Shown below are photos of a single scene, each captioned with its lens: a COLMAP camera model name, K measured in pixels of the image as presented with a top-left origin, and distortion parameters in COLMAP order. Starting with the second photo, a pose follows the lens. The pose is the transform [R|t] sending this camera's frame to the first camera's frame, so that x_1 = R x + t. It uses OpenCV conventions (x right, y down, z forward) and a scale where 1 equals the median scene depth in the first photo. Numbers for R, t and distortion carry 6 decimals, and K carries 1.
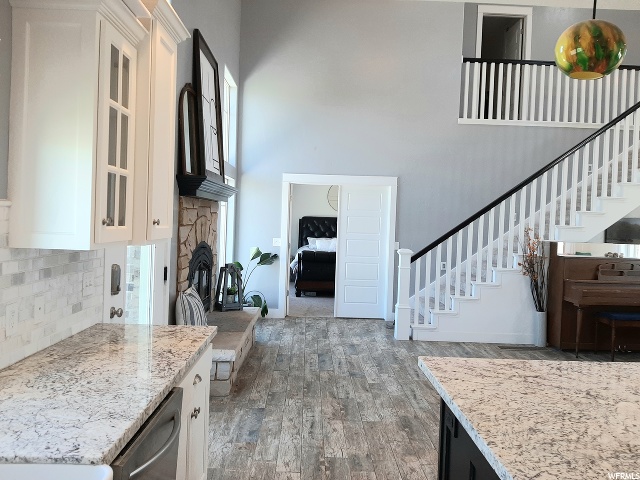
lens RADIAL K [[497.8, 0, 319.2], [0, 497.8, 235.3], [0, 0, 1]] dist [0.065291, -0.114854]
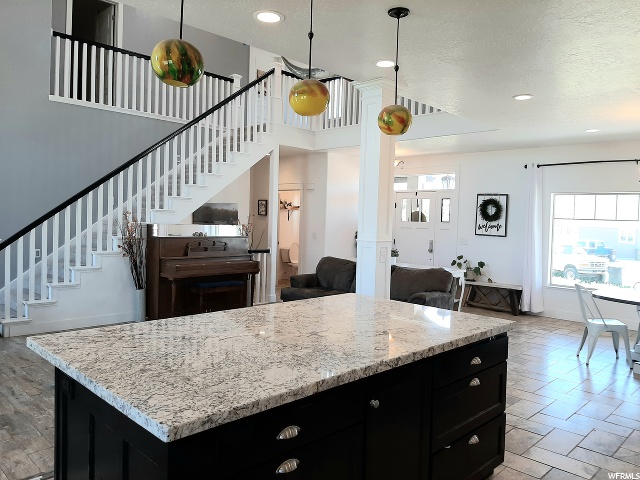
lens RADIAL K [[497.8, 0, 319.2], [0, 497.8, 235.3], [0, 0, 1]] dist [0.065291, -0.114854]
pose [[0.720727, -0.035811, 0.692294, -0.021301], [0.016240, 0.999263, 0.034783, 0.005600], [-0.693029, -0.013826, 0.720777, -0.036783]]
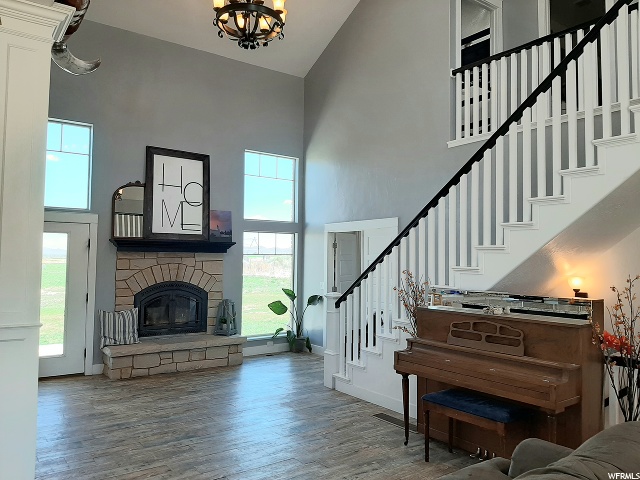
lens RADIAL K [[497.8, 0, 319.2], [0, 497.8, 235.3], [0, 0, 1]] dist [0.065291, -0.114854]
pose [[0.578373, -0.061372, -0.813461, 1.007794], [-0.016601, 0.996074, -0.086952, -0.000755], [0.815604, 0.063795, 0.575084, 0.409278]]
